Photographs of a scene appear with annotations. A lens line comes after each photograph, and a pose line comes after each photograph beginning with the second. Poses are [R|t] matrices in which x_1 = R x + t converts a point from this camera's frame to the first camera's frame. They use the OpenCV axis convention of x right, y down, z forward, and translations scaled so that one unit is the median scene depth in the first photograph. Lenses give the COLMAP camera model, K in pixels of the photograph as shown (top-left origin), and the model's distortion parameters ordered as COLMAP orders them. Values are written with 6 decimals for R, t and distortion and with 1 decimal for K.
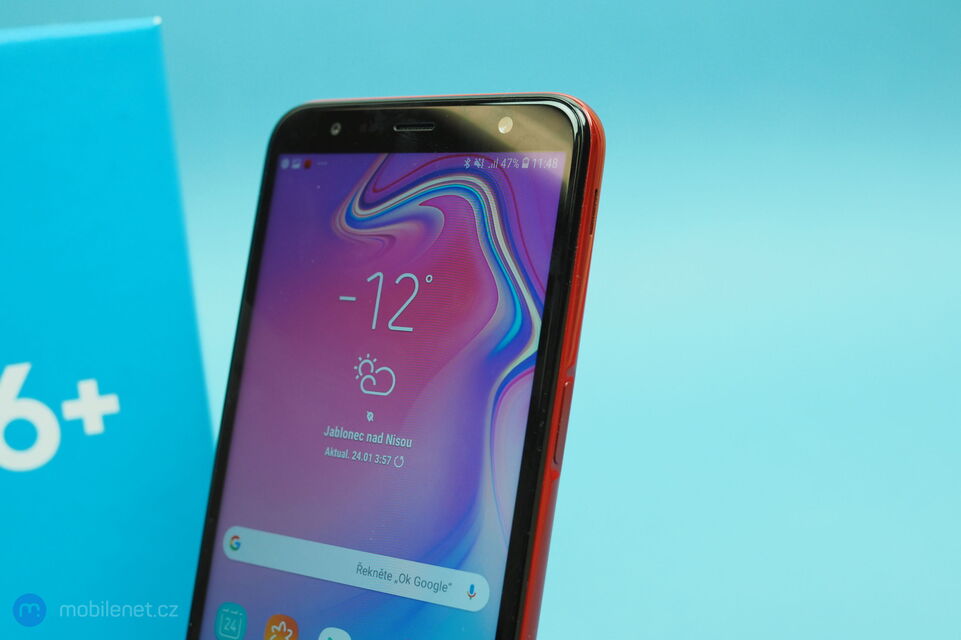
lens RADIAL K [[1409.5, 0, 483.9], [0, 1409.5, 328.4], [0, 0, 1]] dist [-0.118468, 0.000000]
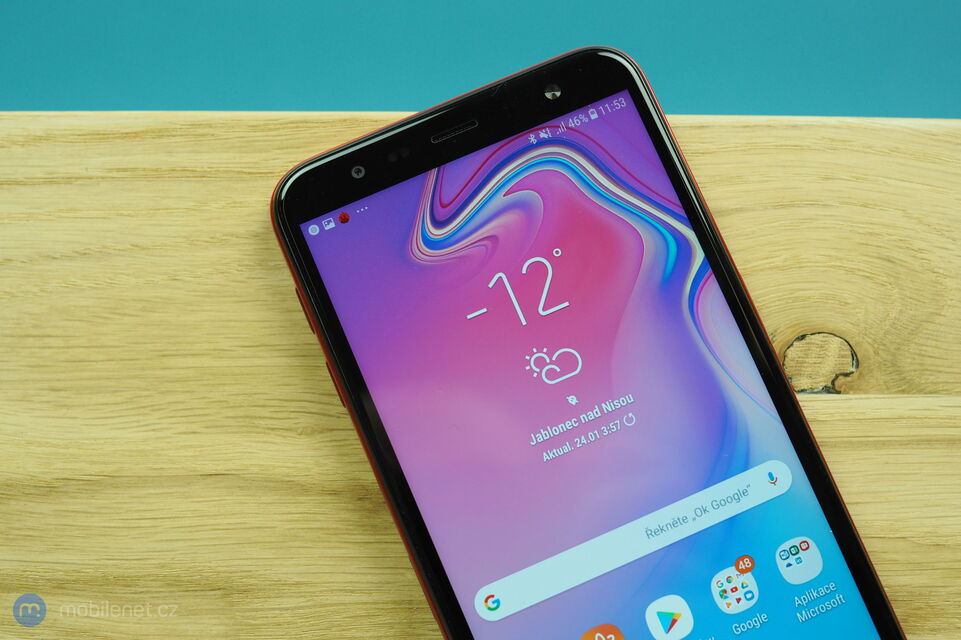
lens RADIAL K [[1409.5, 0, 486.2], [0, 1409.5, 317.5], [0, 0, 1]] dist [-0.118468, 0.000000]
pose [[0.694340, -0.371335, 0.616443, -0.708619], [0.446396, 0.894119, 0.035799, -0.051901], [-0.564467, 0.250321, 0.786585, 0.237402]]
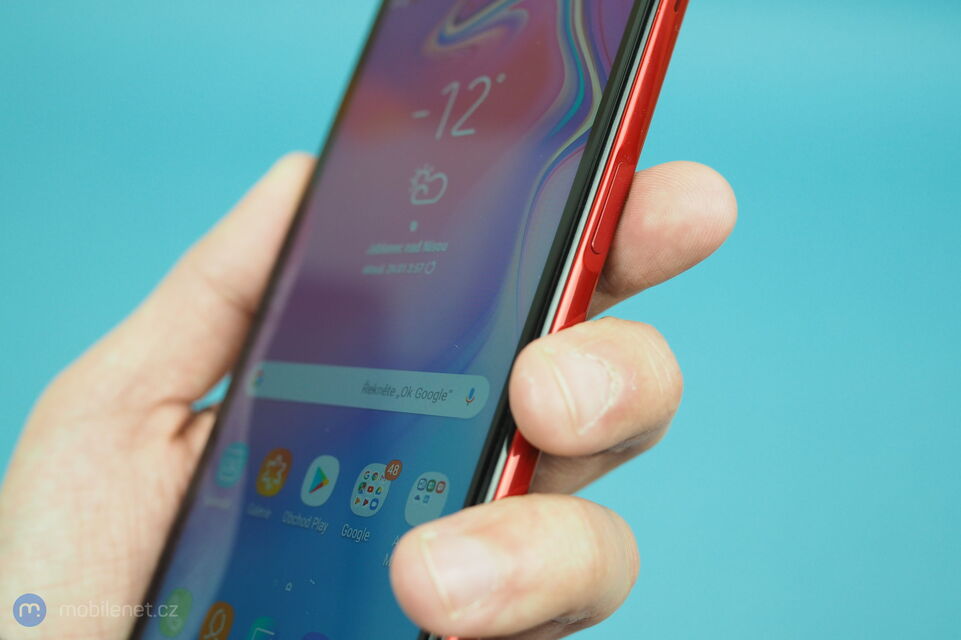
lens RADIAL K [[1409.5, 0, 479.4], [0, 1409.5, 323.3], [0, 0, 1]] dist [-0.118468, 0.000000]
pose [[0.959002, 0.098731, -0.265646, 0.192496], [-0.155054, 0.967407, -0.200205, 0.285318], [0.237221, 0.233187, 0.943054, 0.205373]]
